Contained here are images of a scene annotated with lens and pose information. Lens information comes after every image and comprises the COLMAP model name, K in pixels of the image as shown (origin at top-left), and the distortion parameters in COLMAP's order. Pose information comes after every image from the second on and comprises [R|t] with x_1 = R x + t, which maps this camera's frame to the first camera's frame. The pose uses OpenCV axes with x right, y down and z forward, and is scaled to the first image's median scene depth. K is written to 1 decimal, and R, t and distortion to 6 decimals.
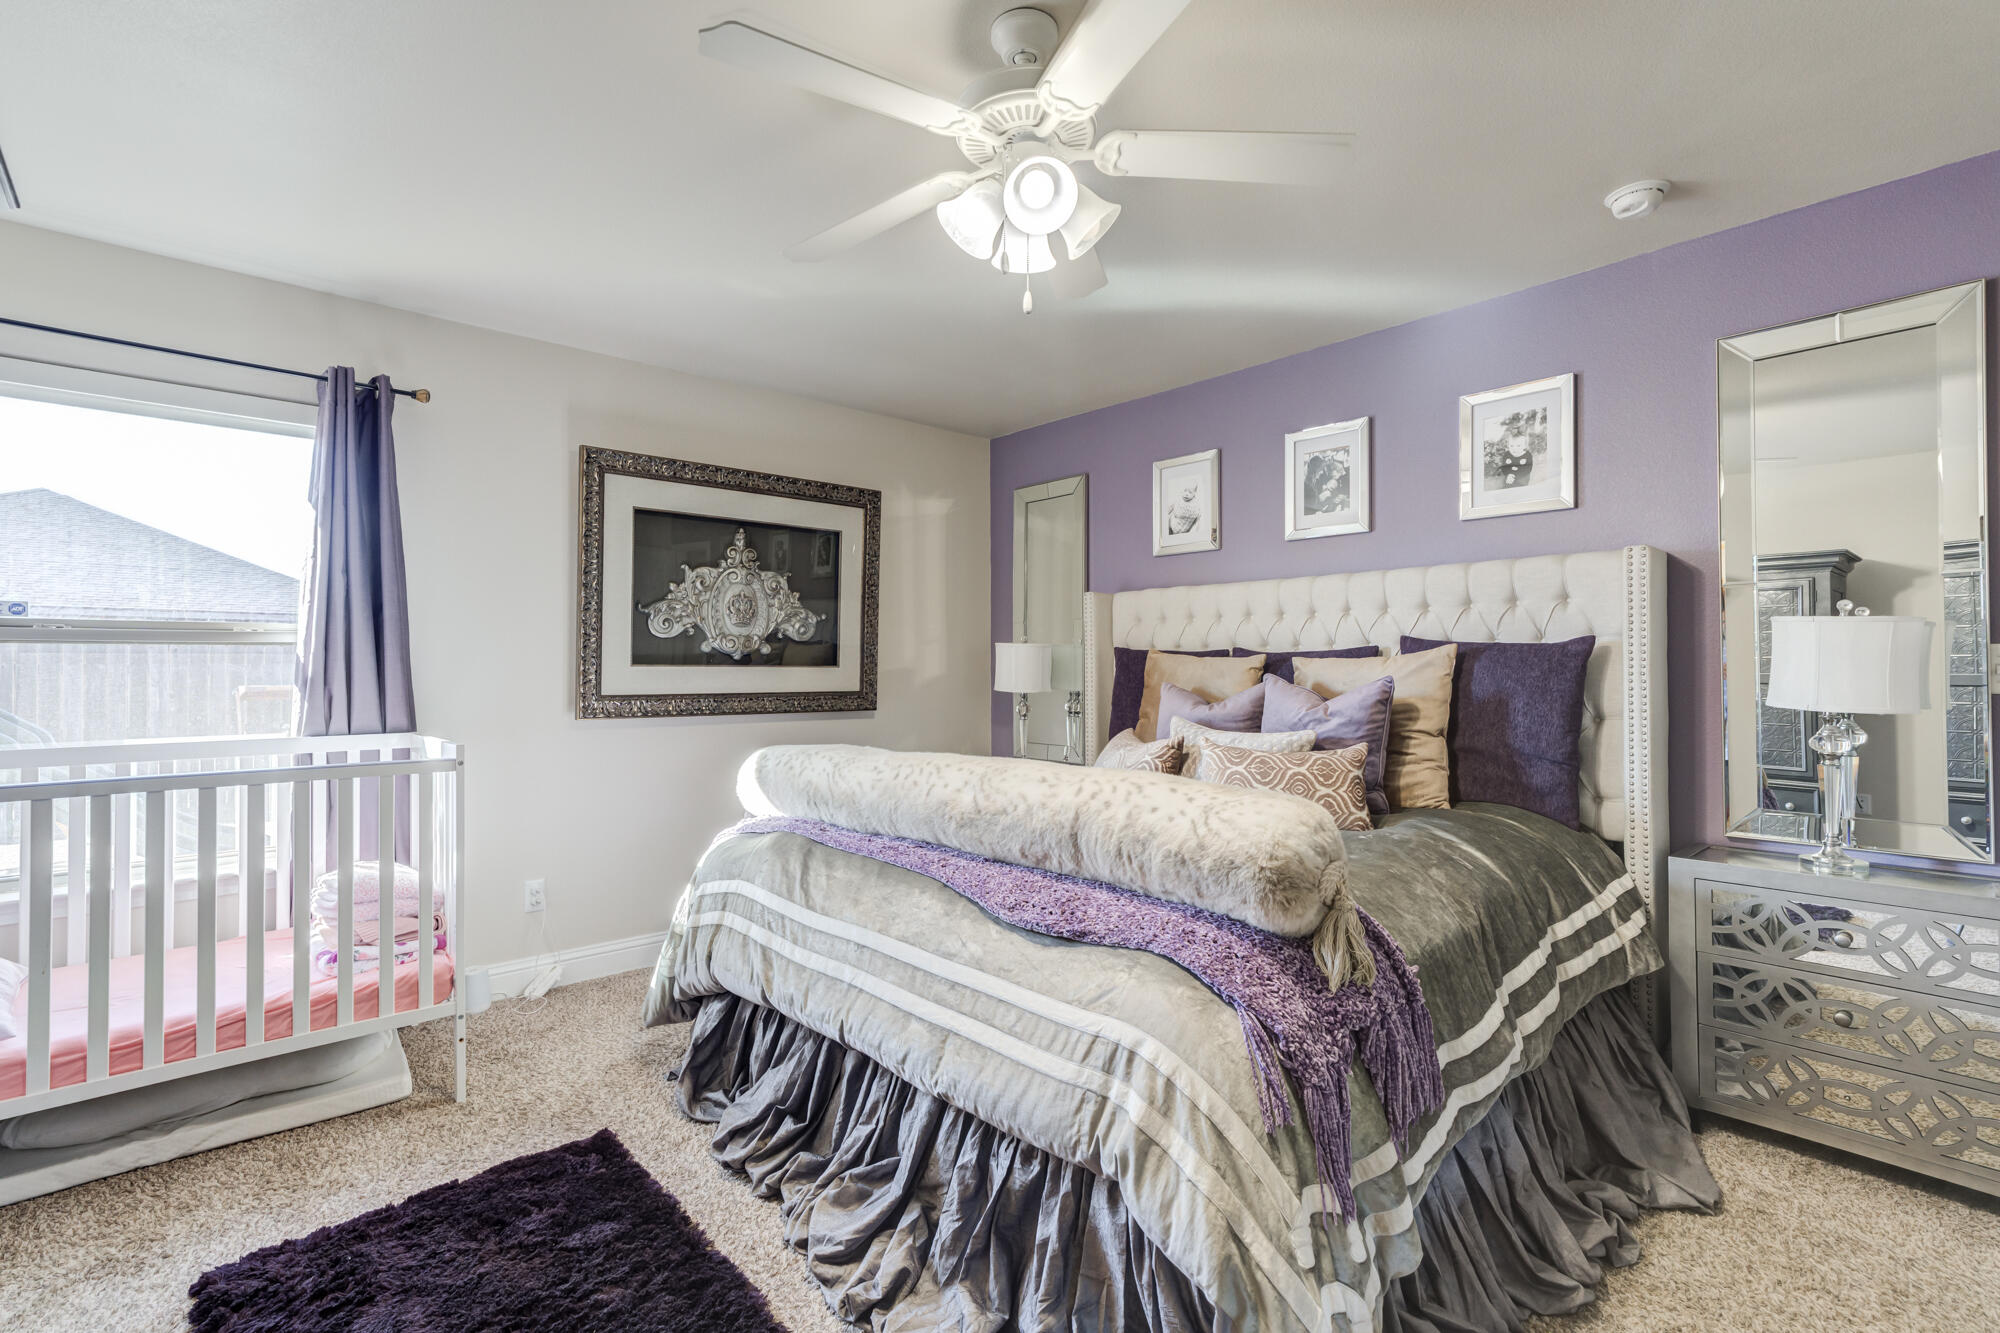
lens RADIAL K [[905.5, 0, 1000.2], [0, 905.5, 637.5], [0, 0, 1]] dist [-0.019255, 0.016681]
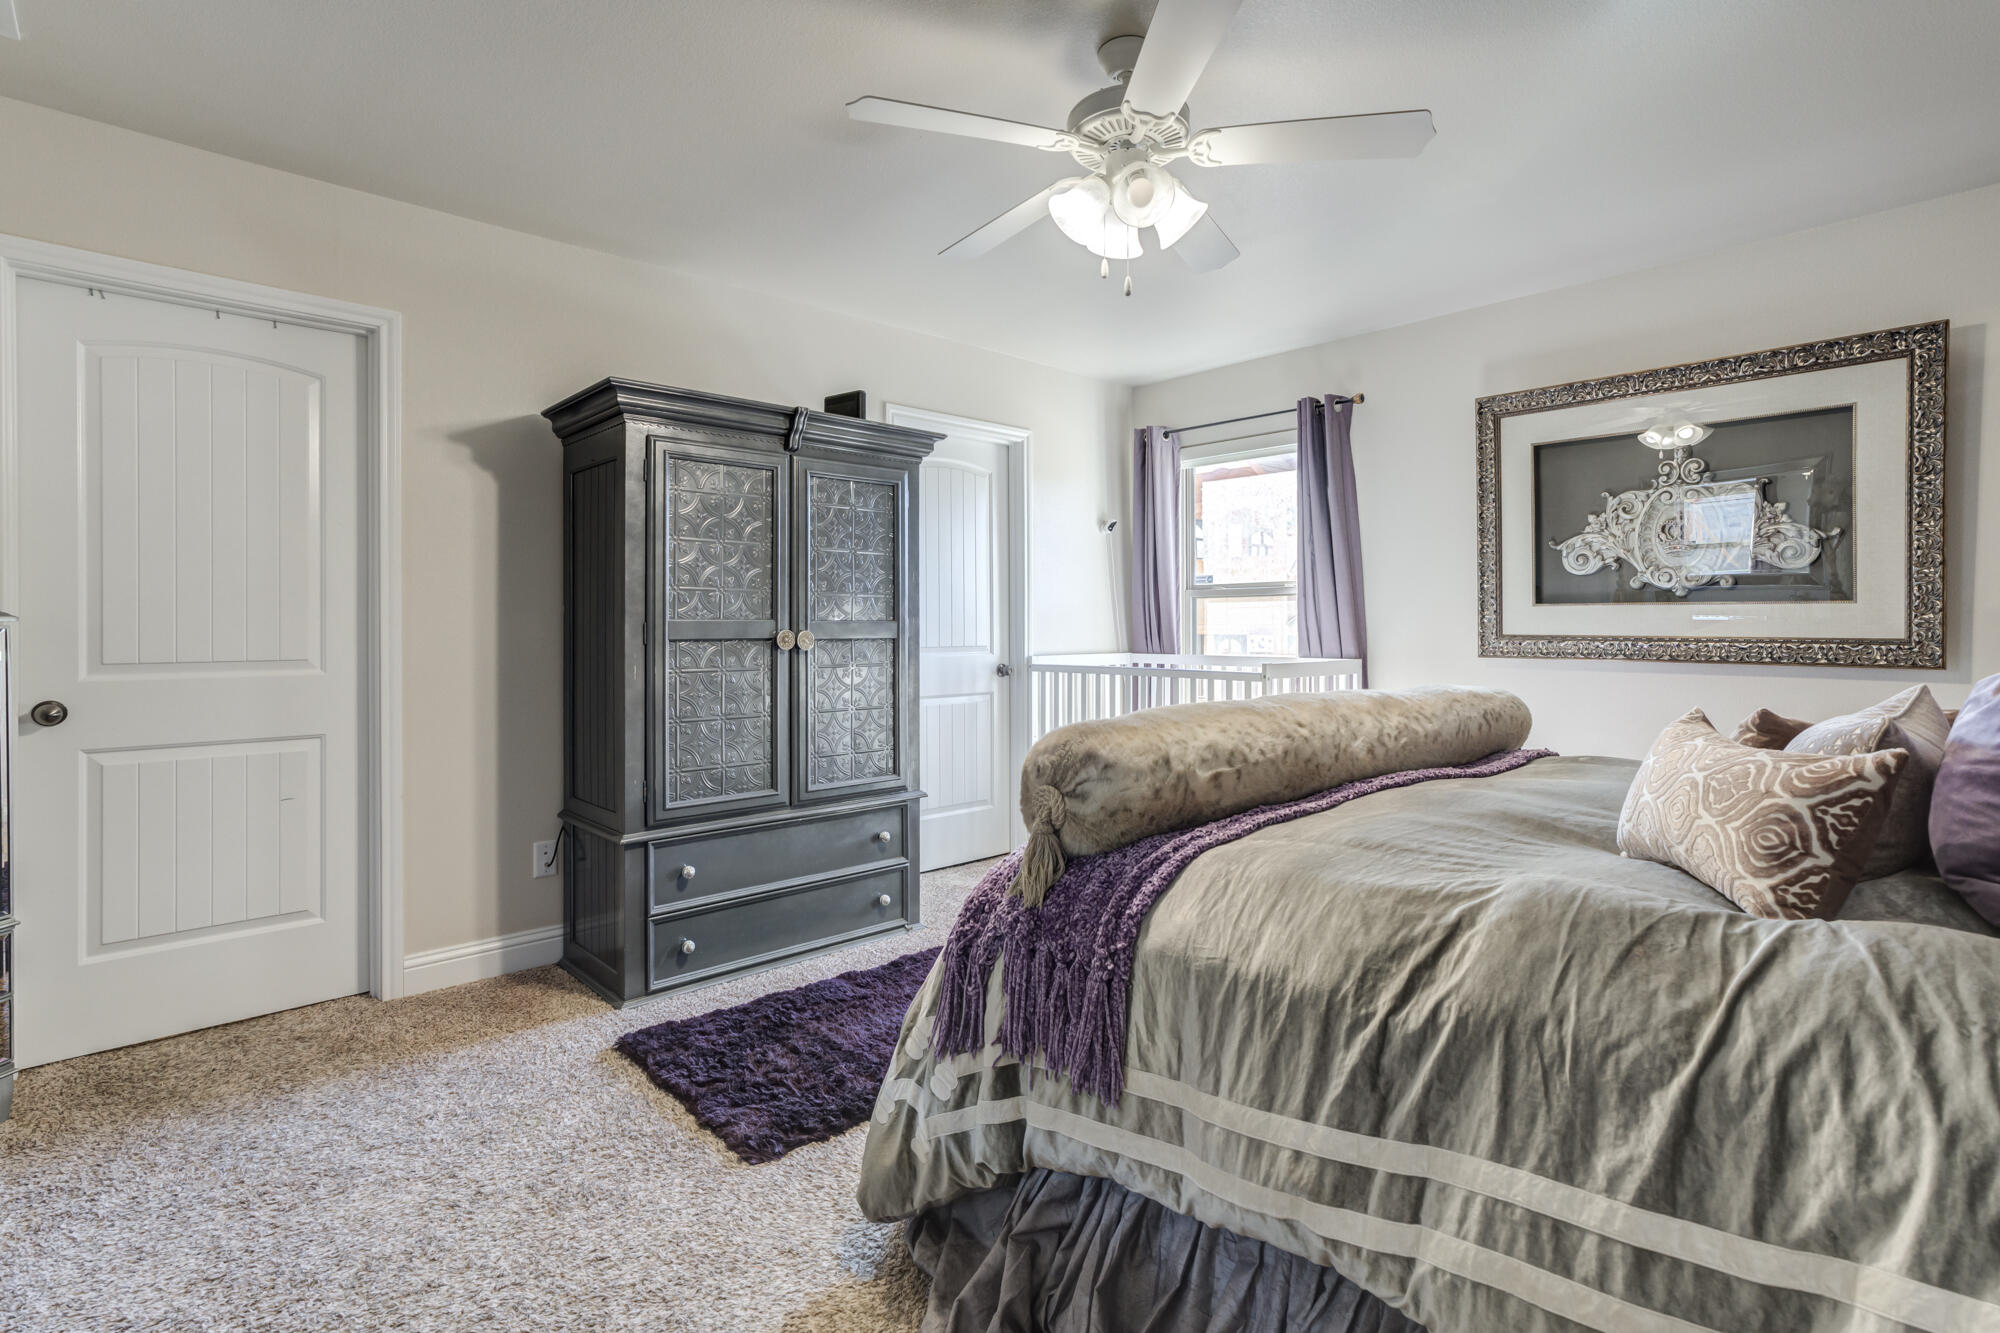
lens RADIAL K [[905.5, 0, 1000.2], [0, 905.5, 637.5], [0, 0, 1]] dist [-0.019255, 0.016681]
pose [[0.017297, 0.028843, -0.999434, 0.549493], [0.048096, 0.998403, 0.029646, 0.008346], [0.998693, -0.048582, 0.015882, 0.377965]]
